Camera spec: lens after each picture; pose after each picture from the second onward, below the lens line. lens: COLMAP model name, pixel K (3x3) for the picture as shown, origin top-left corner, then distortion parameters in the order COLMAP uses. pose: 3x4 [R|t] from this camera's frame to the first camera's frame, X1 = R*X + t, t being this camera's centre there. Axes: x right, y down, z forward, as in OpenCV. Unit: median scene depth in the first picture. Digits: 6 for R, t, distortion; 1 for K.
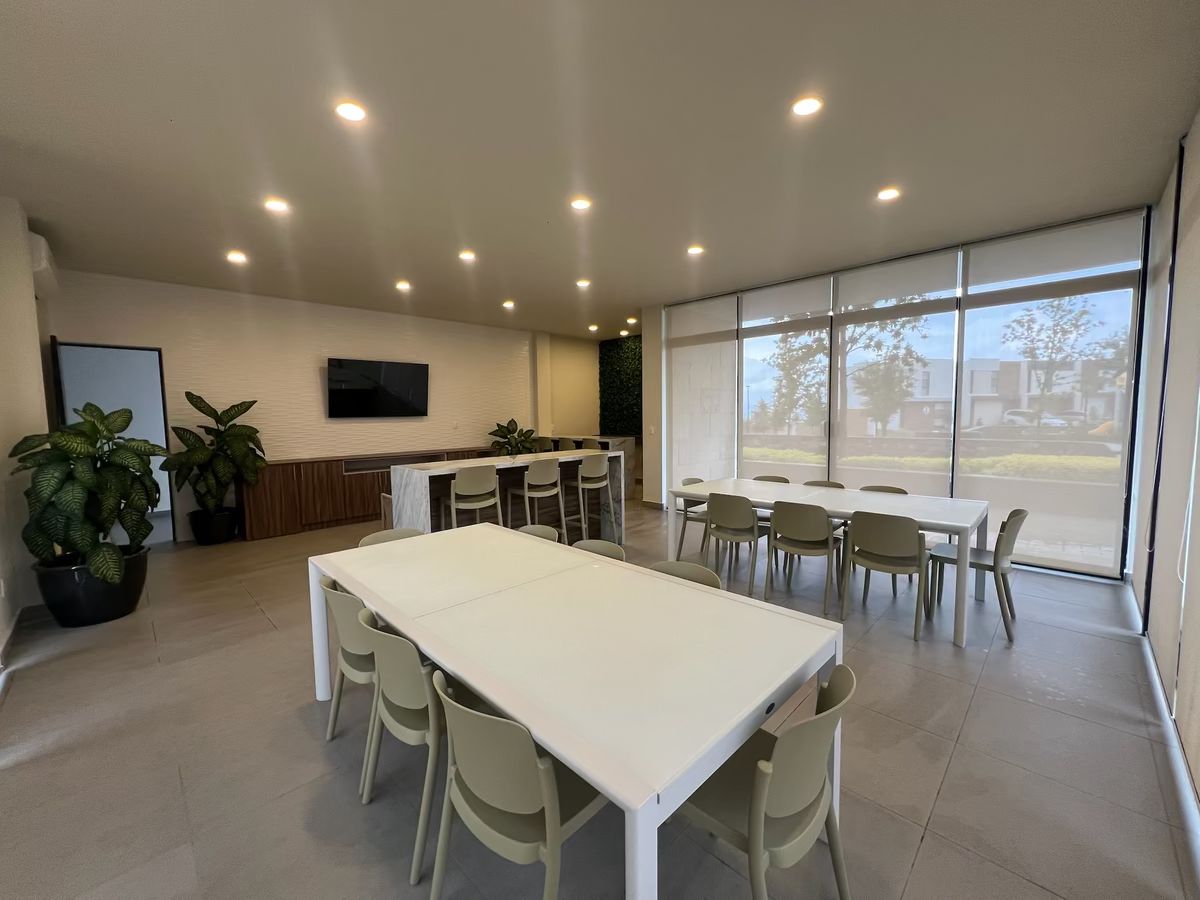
lens RADIAL K [[481.6, 0, 601.7], [0, 481.6, 450.1], [0, 0, 1]] dist [0.002750, 0.000359]
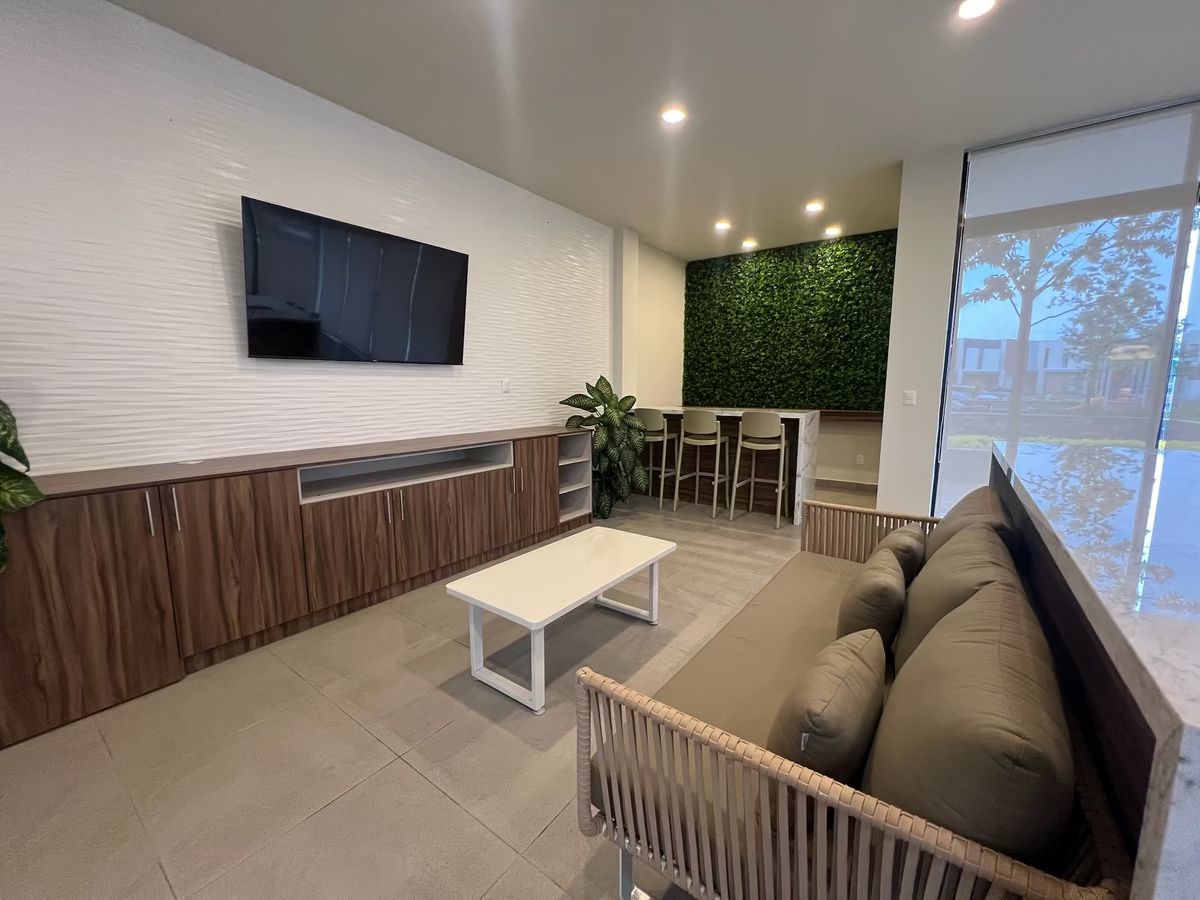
lens RADIAL K [[481.6, 0, 599.4], [0, 481.6, 448.9], [0, 0, 1]] dist [0.002750, 0.000359]
pose [[0.988845, -0.006953, 0.148788, -0.294521], [-0.000911, 0.998609, 0.052720, -0.011161], [-0.148948, -0.052267, 0.987463, 0.485497]]
